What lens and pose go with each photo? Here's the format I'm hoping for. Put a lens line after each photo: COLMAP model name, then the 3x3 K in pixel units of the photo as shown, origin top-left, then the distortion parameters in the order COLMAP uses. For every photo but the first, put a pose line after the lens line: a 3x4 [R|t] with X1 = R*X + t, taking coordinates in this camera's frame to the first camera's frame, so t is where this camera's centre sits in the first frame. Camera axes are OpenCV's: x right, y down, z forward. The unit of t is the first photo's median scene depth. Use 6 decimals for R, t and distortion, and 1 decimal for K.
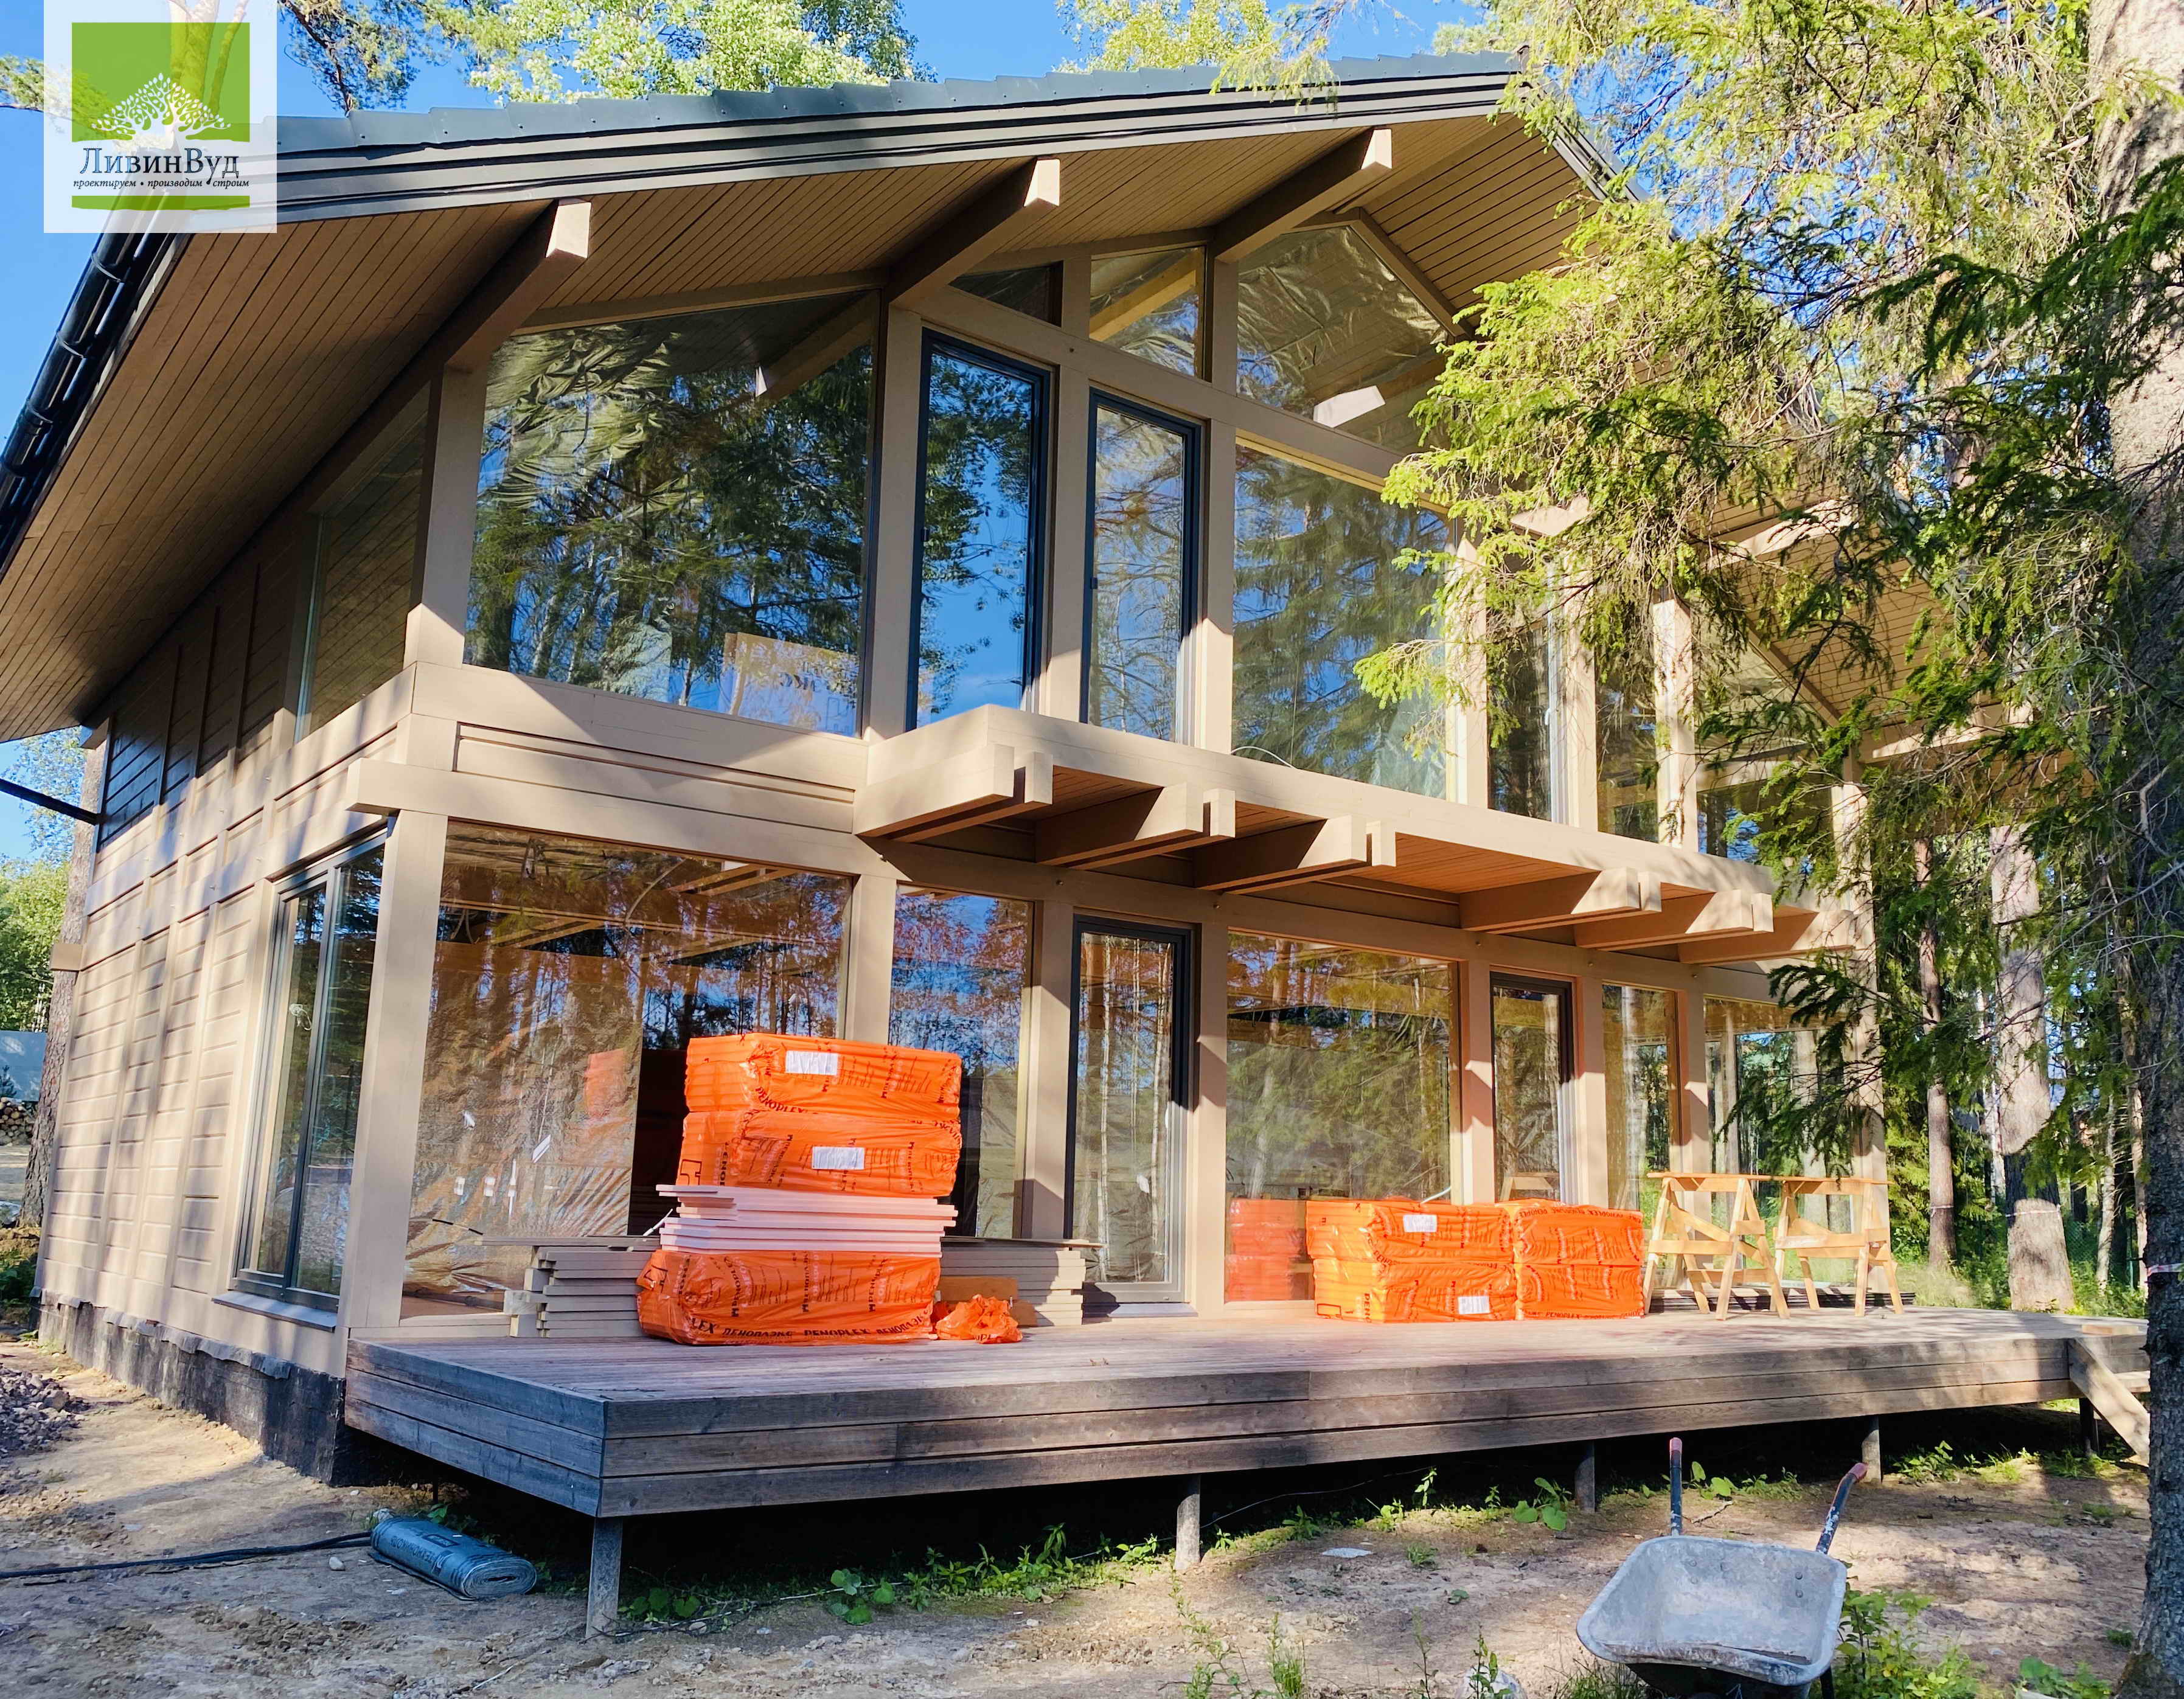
lens RADIAL K [[1840.2, 0, 1152.5], [0, 1840.2, 837.3], [0, 0, 1]] dist [0.166632, -0.402593]
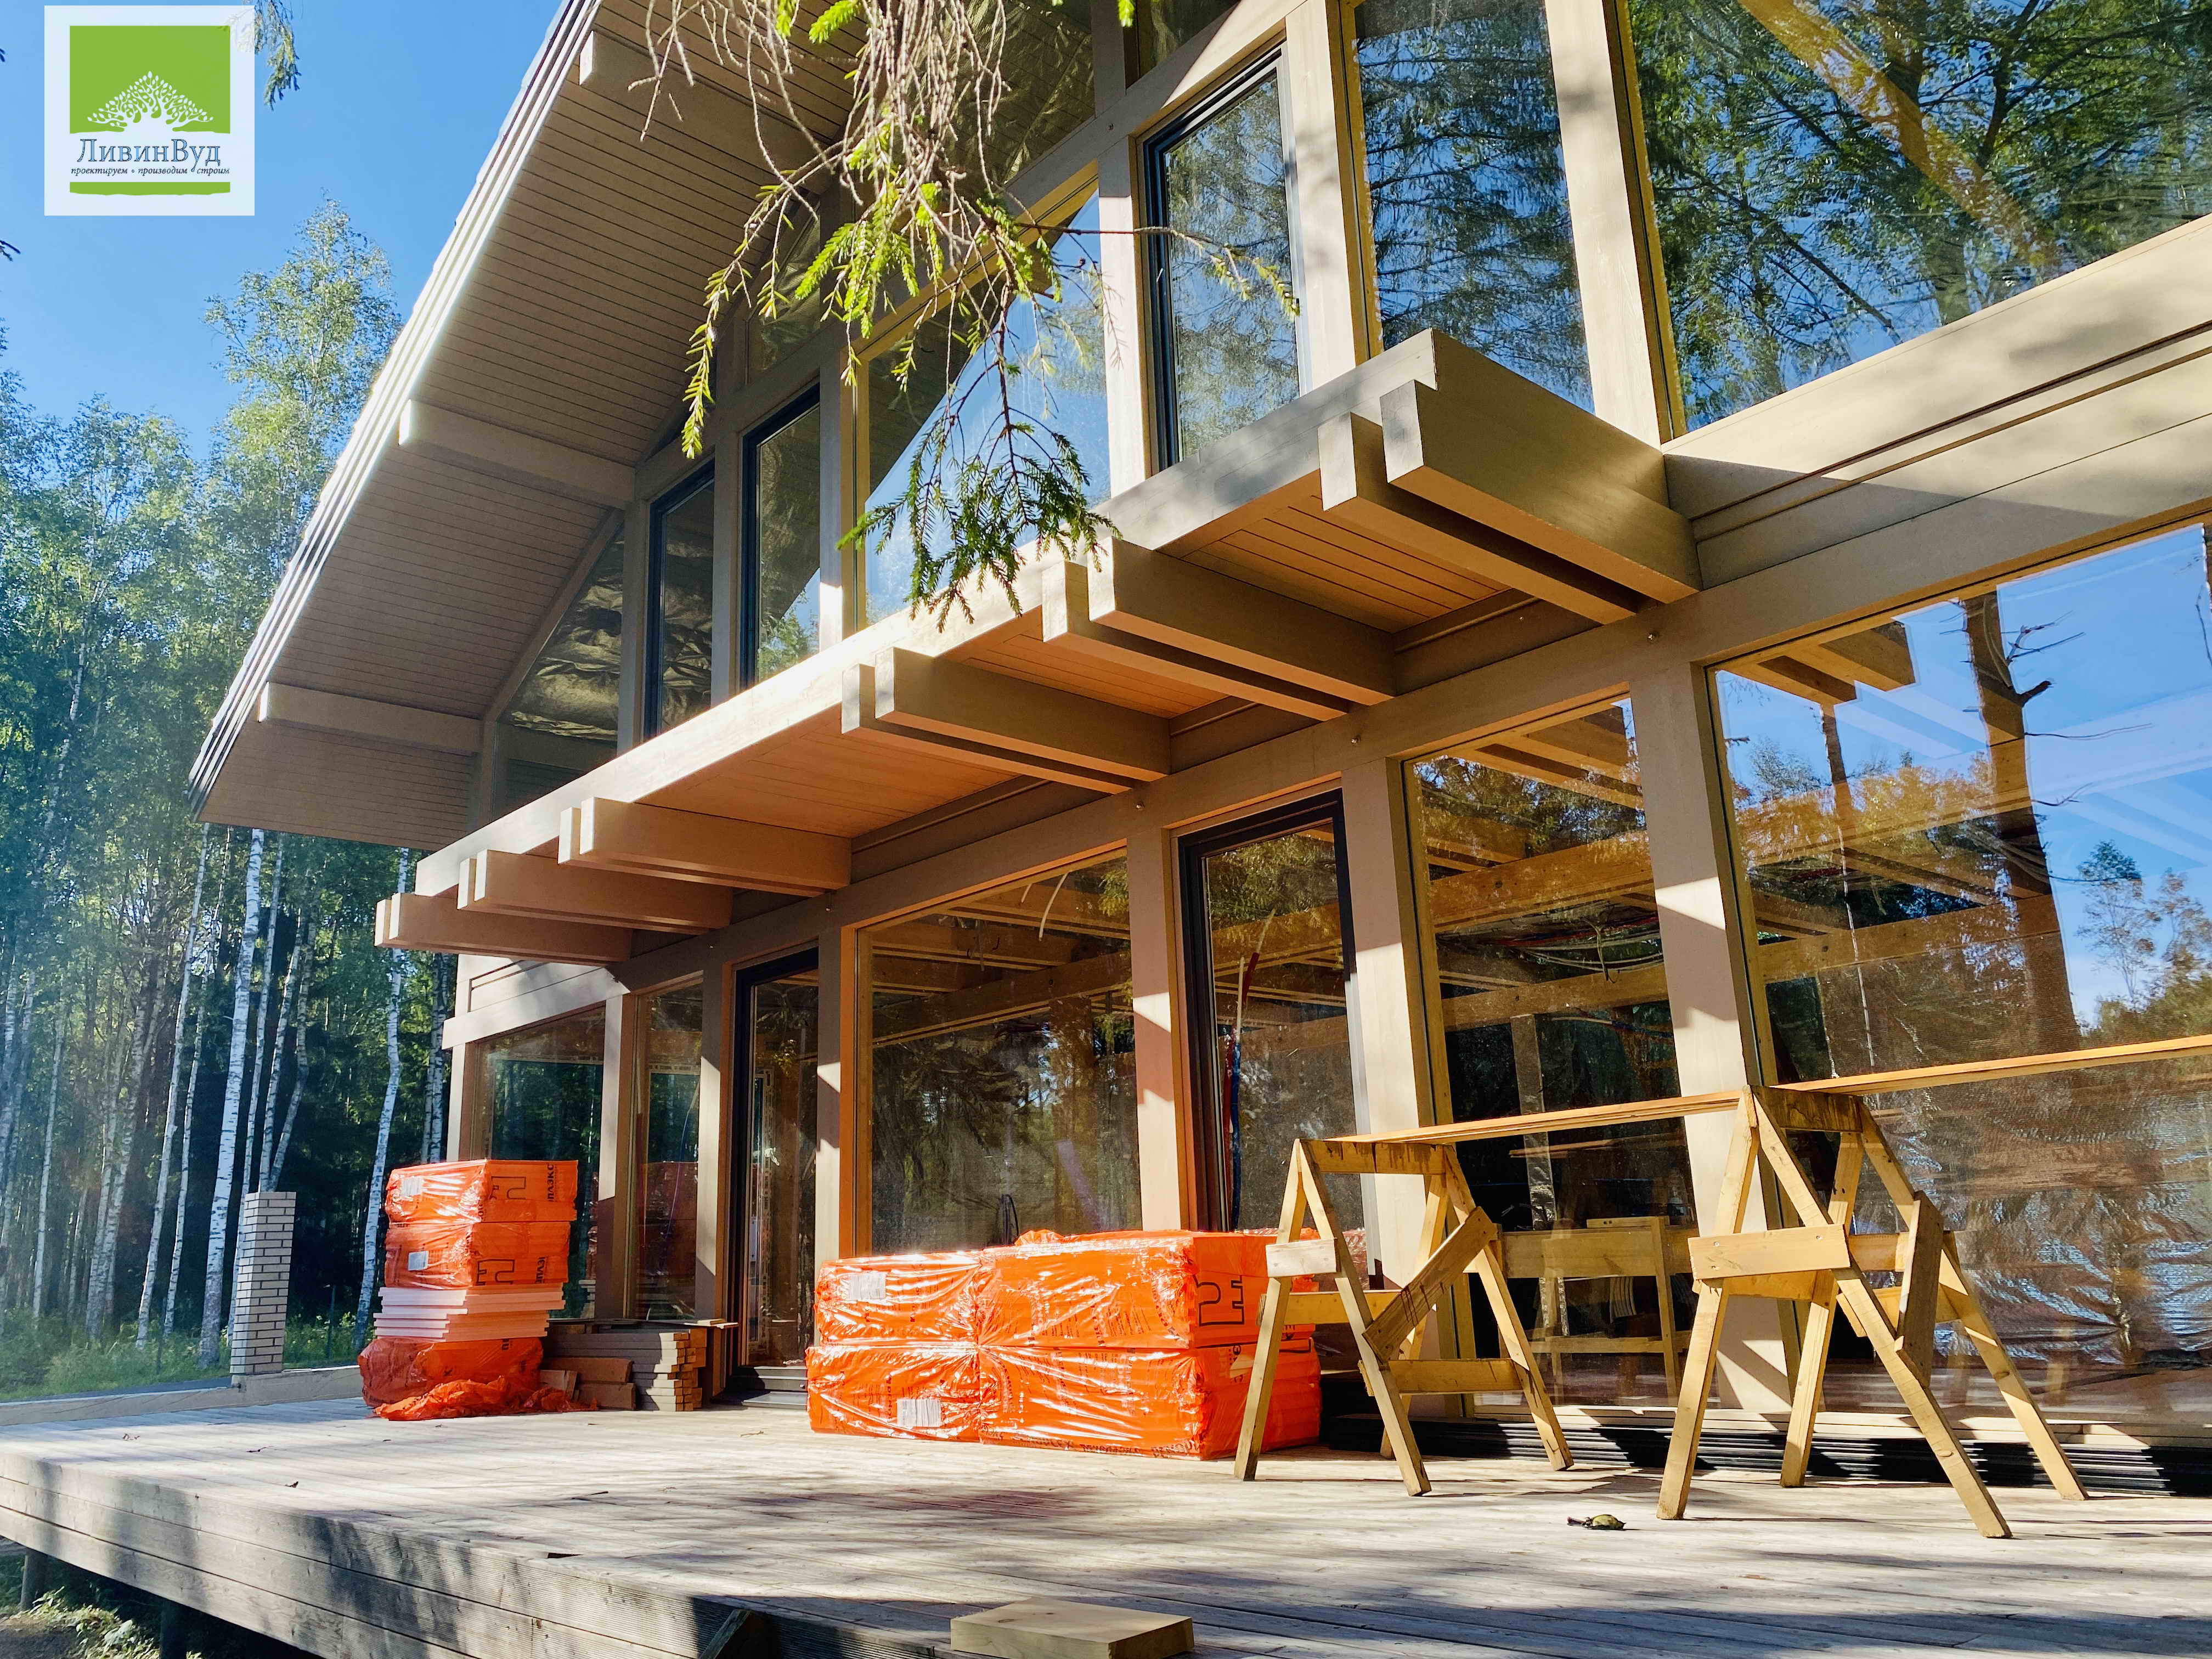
lens RADIAL K [[1691.7, 0, 1108.4], [0, 1691.7, 818.9], [0, 0, 1]] dist [0.053451, -0.058590]
pose [[0.071300, -0.284780, -0.955938, 0.810110], [0.233377, 0.936538, -0.261594, 0.236339], [0.969769, -0.204442, 0.133236, 1.060096]]
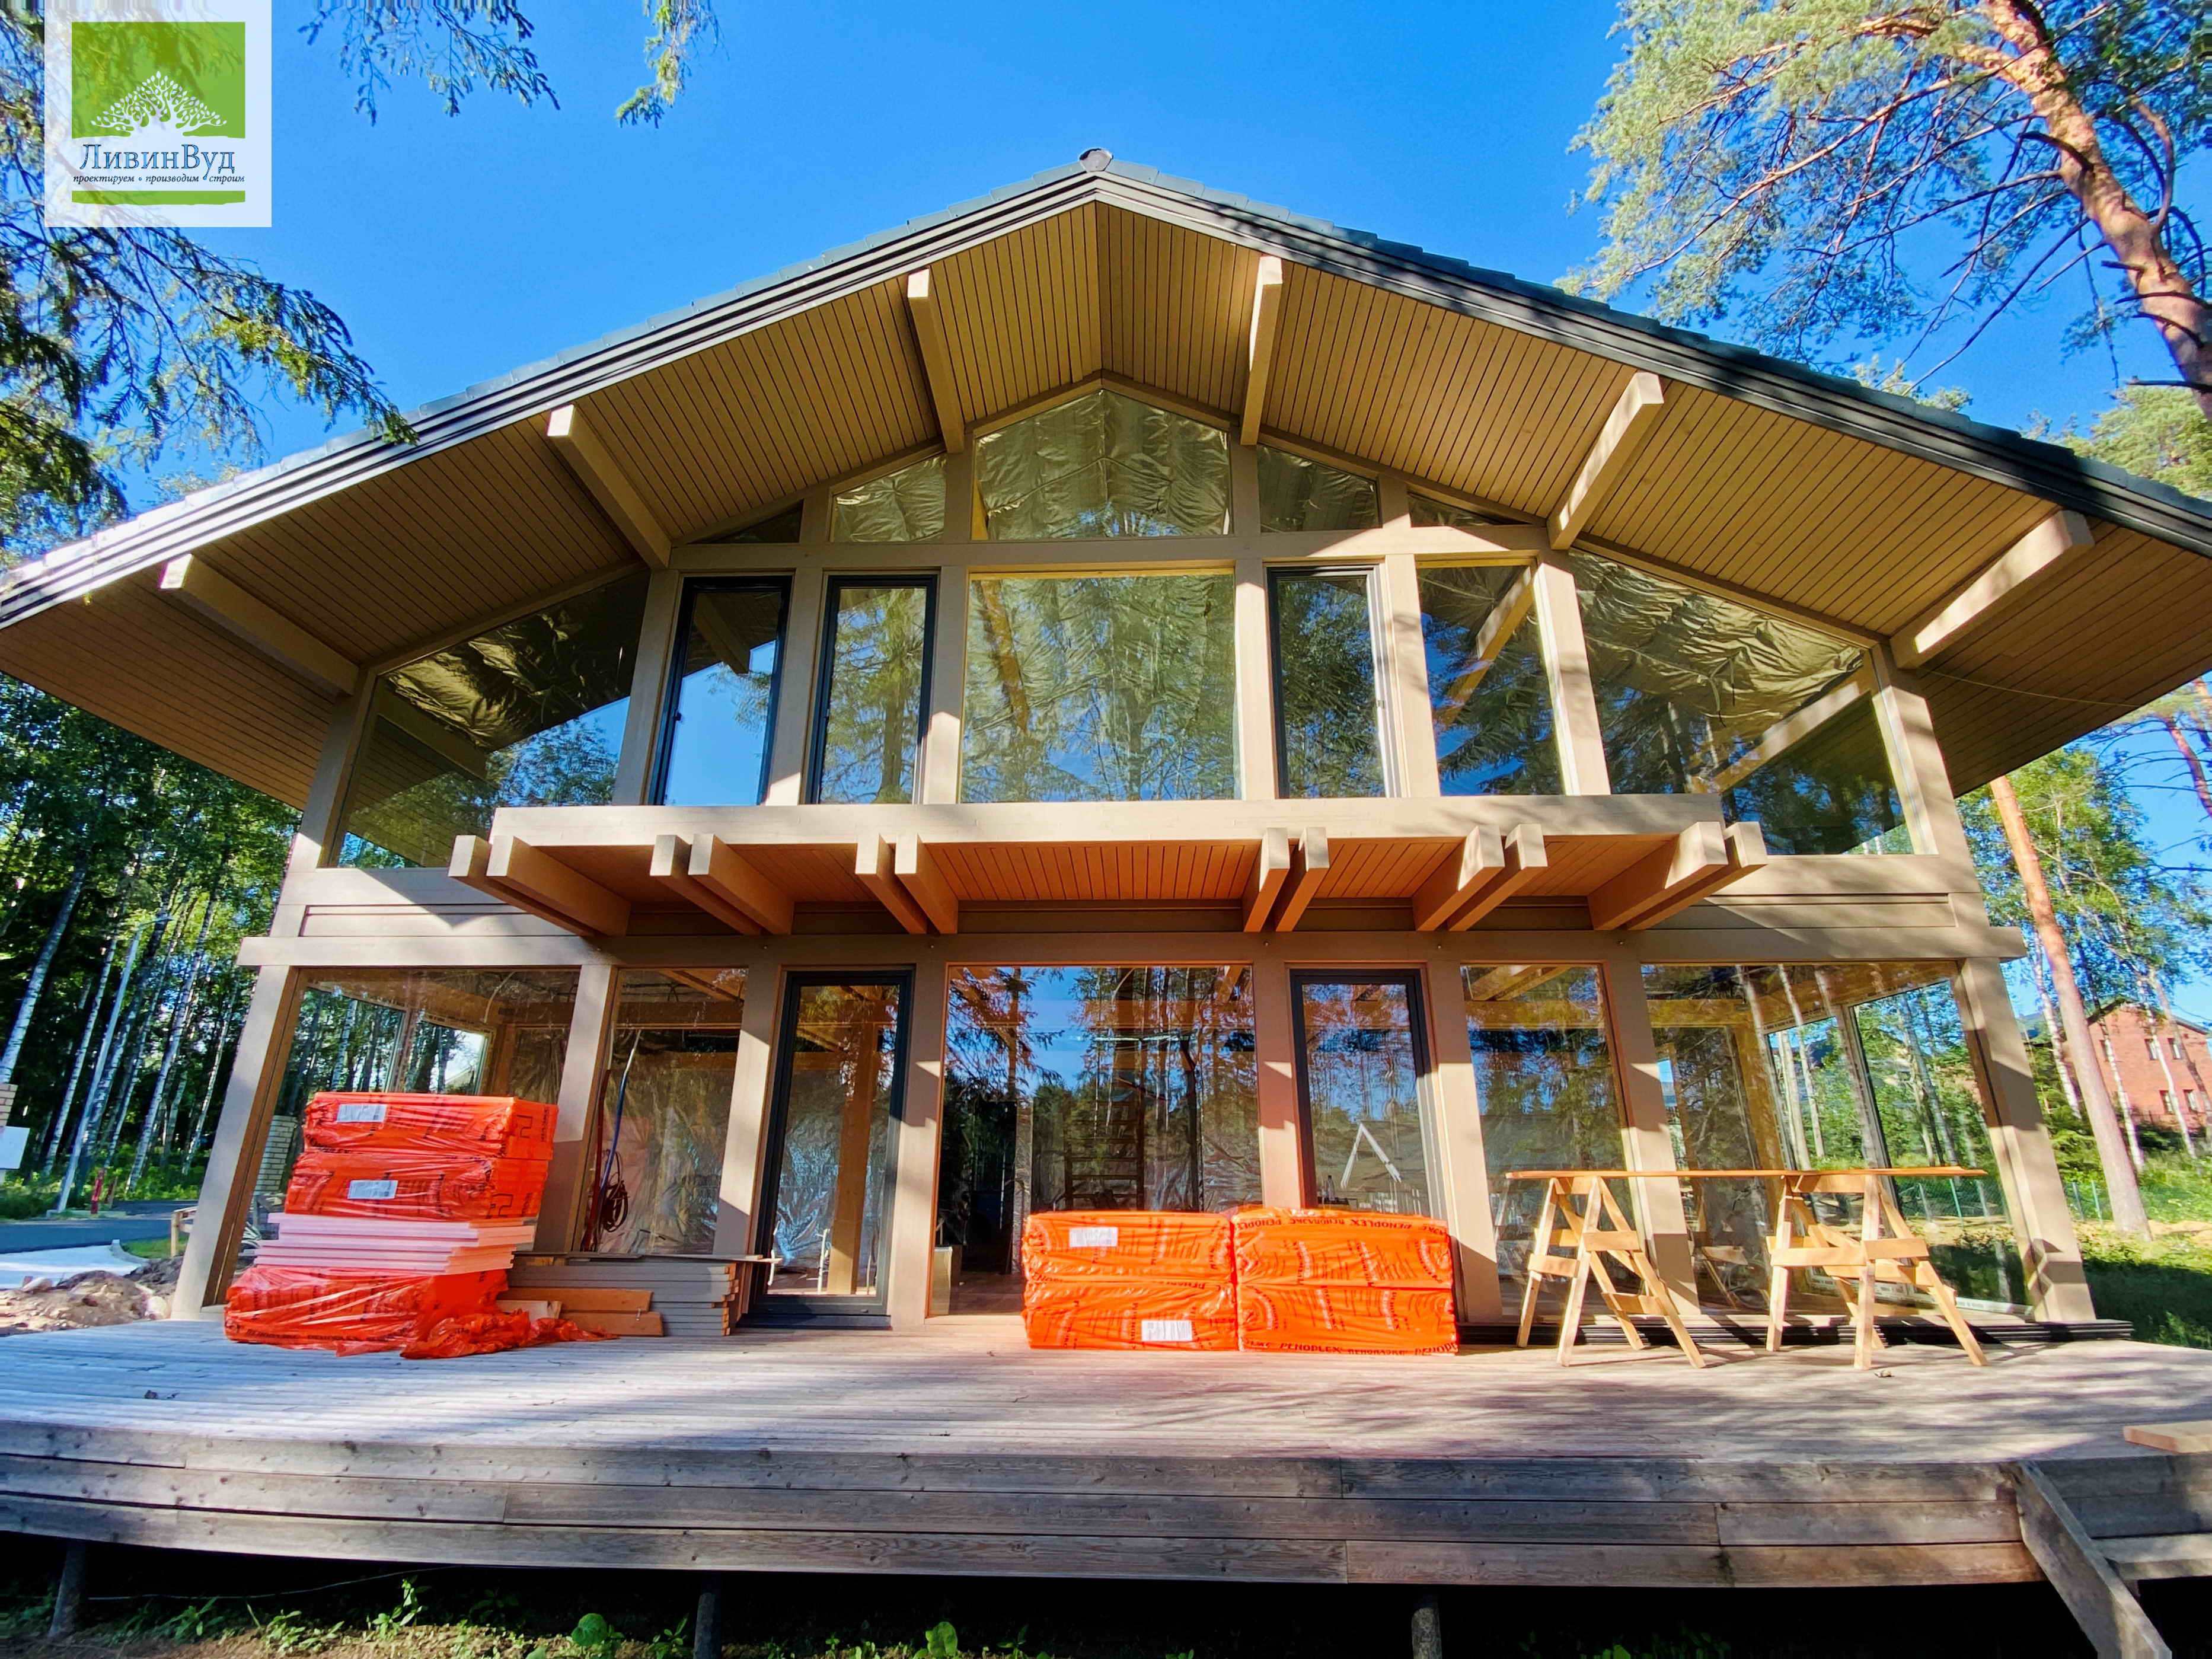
lens RADIAL K [[966.7, 0, 1095.7], [0, 966.7, 870.1], [0, 0, 1]] dist [0.033391, -0.030738]
pose [[0.760857, -0.223877, -0.609077, 0.500457], [0.138466, 0.972997, -0.184671, 0.119196], [0.633974, 0.056172, 0.771312, 0.619388]]
